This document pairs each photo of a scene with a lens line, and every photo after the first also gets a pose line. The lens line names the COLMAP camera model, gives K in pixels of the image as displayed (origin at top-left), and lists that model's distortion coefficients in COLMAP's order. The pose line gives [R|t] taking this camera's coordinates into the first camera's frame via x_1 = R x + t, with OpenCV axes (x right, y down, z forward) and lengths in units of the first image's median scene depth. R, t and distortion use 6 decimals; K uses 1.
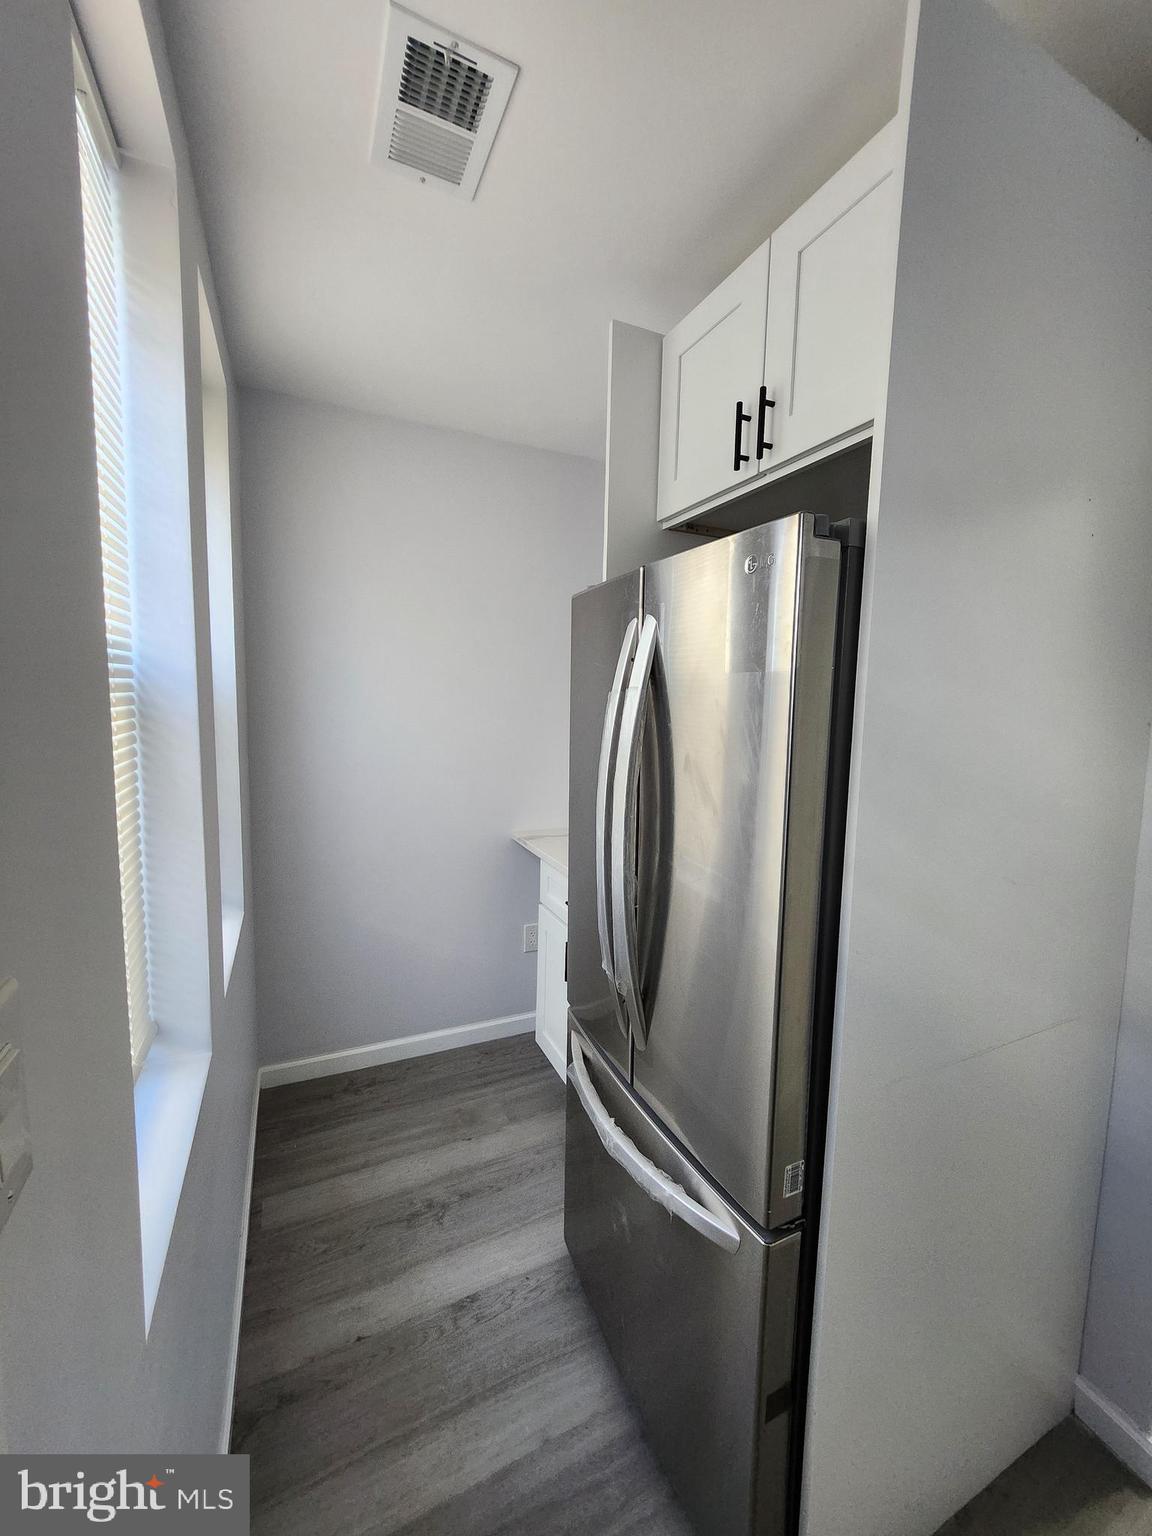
lens RADIAL K [[611.1, 0, 585.9], [0, 611.1, 767.9], [0, 0, 1]] dist [-0.001342, -0.000055]
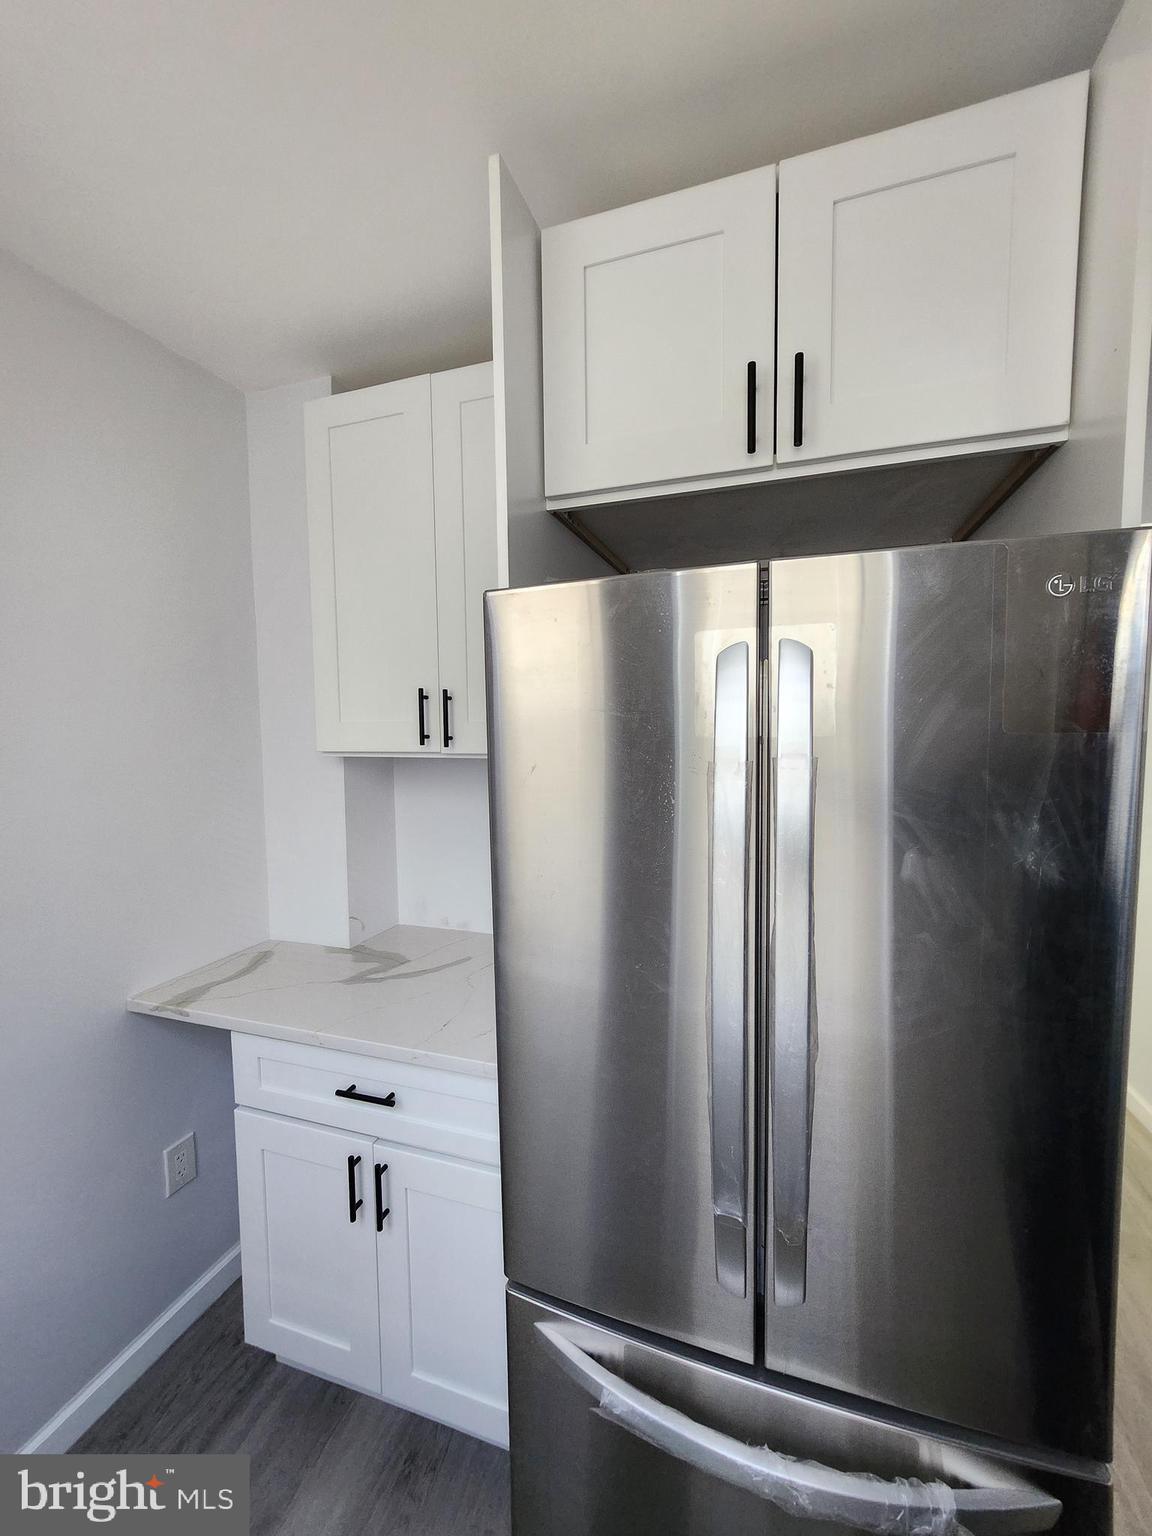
lens RADIAL K [[617.6, 0, 576.0], [0, 617.6, 768.0], [0, 0, 1]] dist [-0.000437, 0.004220]
pose [[0.691613, -0.086110, 0.717117, -0.306610], [0.111418, 0.993703, 0.011866, -0.086288], [-0.713623, 0.071693, 0.696852, 0.416584]]
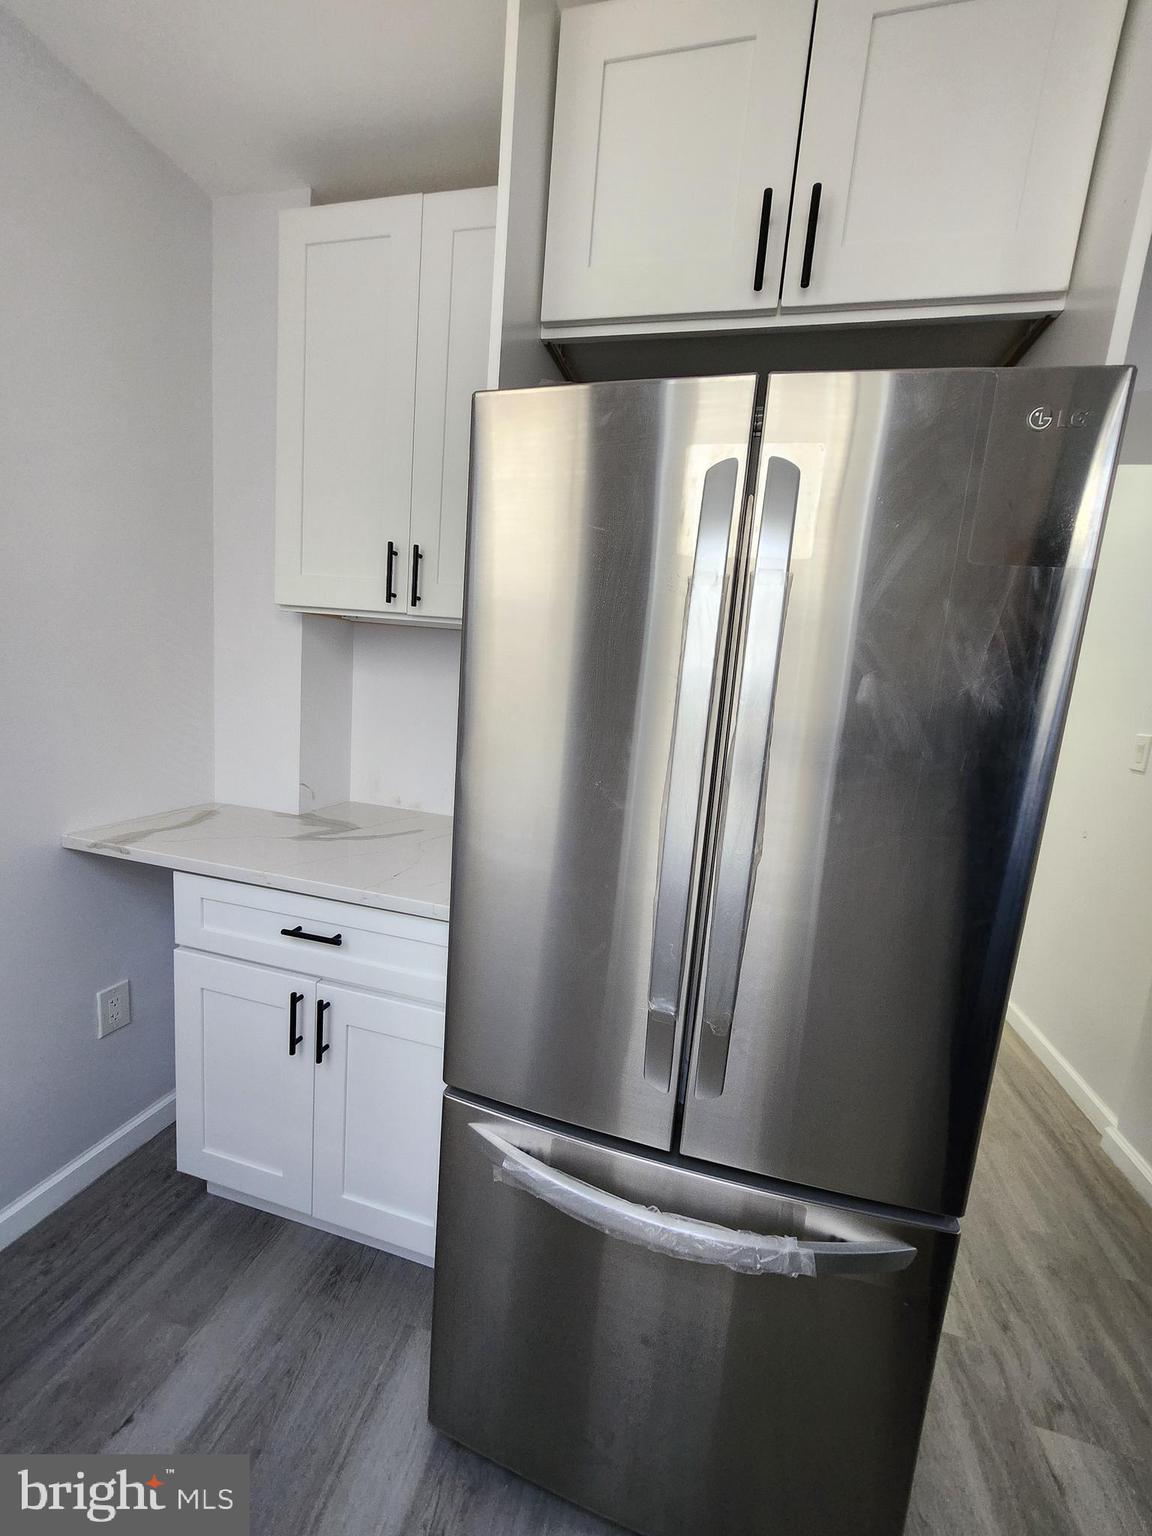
lens RADIAL K [[618.4, 0, 576.0], [0, 618.4, 768.0], [0, 0, 1]] dist [0.002154, 0.000629]
pose [[0.644018, -0.090450, 0.759645, -0.326584], [0.022759, 0.994812, 0.099156, 0.005167], [-0.764672, -0.046569, 0.642735, 0.422592]]
